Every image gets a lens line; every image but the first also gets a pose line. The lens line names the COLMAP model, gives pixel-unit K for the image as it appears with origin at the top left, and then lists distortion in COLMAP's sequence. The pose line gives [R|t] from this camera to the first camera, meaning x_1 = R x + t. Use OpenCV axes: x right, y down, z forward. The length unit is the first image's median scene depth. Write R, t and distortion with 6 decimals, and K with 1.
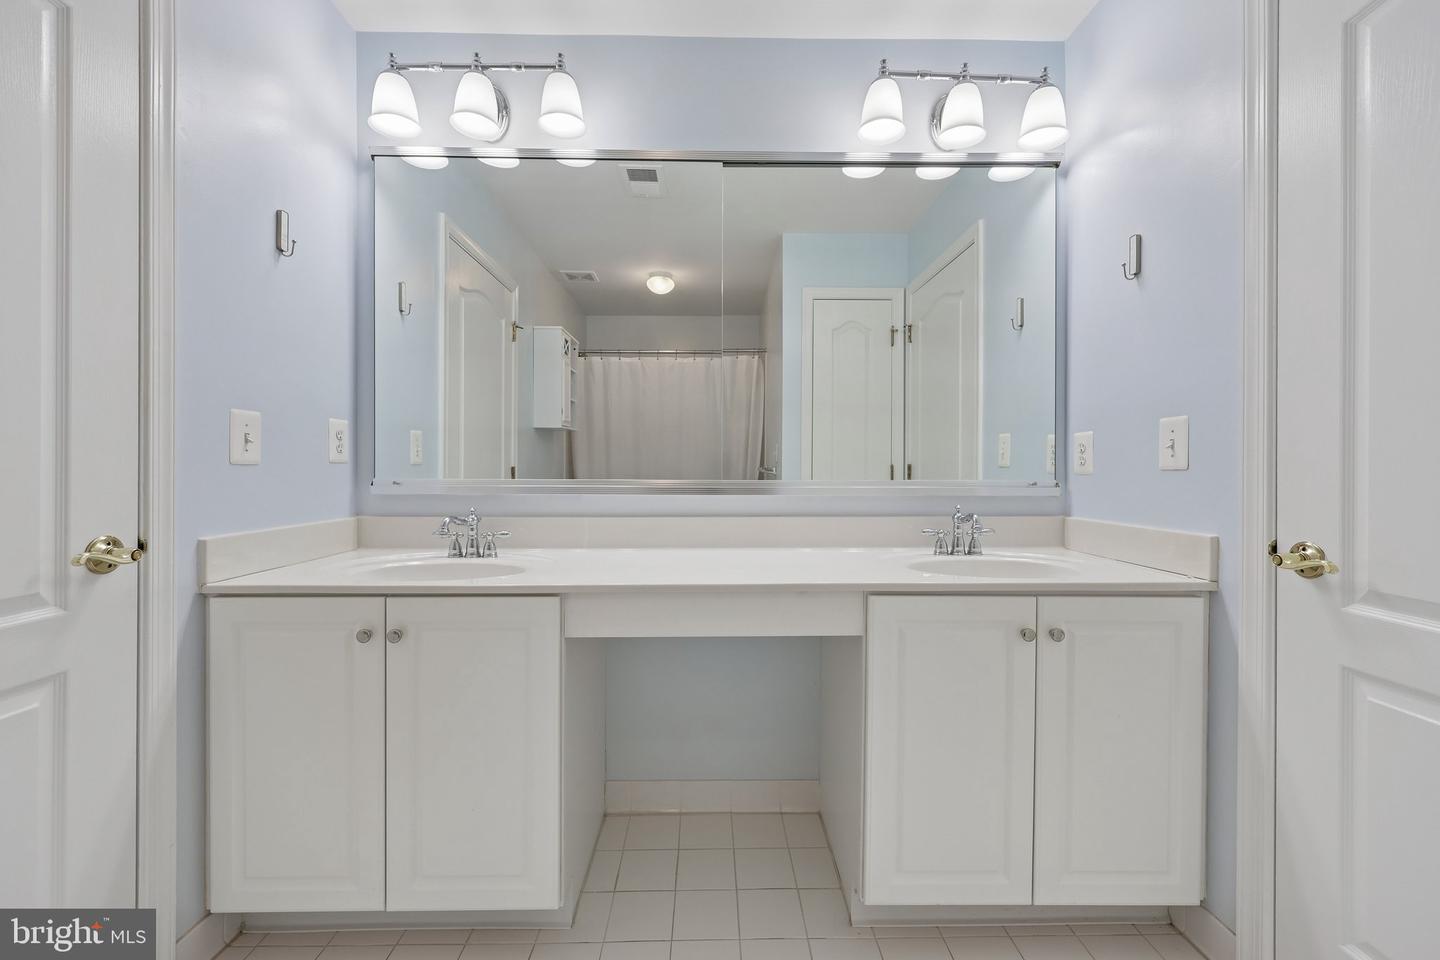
lens RADIAL K [[579.0, 0, 719.0], [0, 579.0, 478.2], [0, 0, 1]] dist [-0.001234, 0.000344]
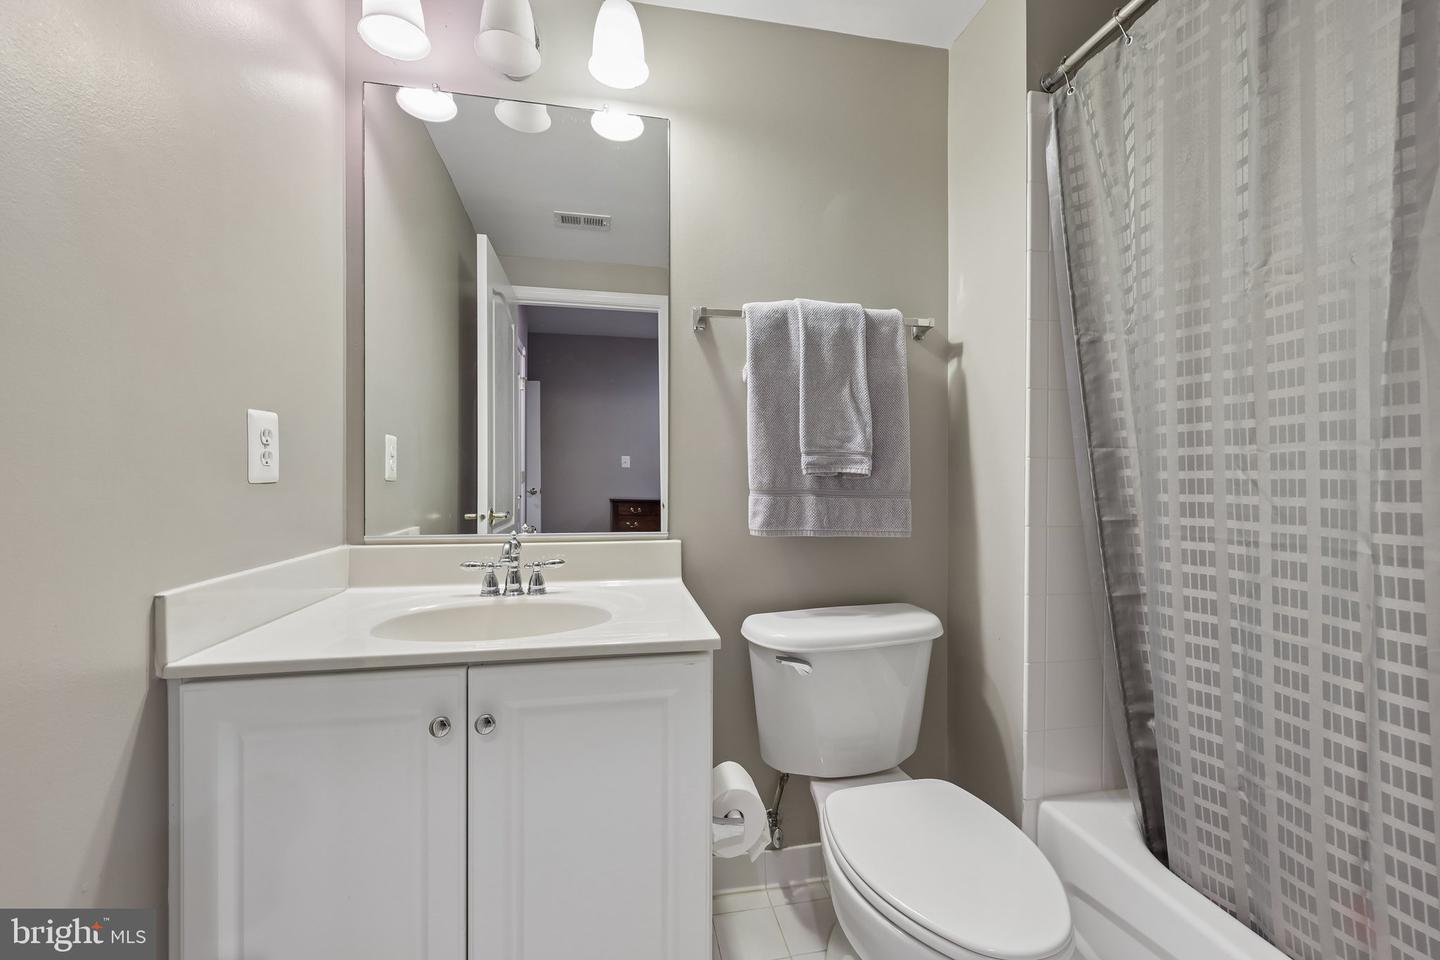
lens RADIAL K [[579.0, 0, 724.3], [0, 579.0, 479.8], [0, 0, 1]] dist [-0.001234, 0.000344]
pose [[0.986504, -0.010716, 0.163387, -0.273623], [0.012450, 0.999877, -0.009589, -0.006703], [-0.163264, 0.011494, 0.986515, 0.187475]]
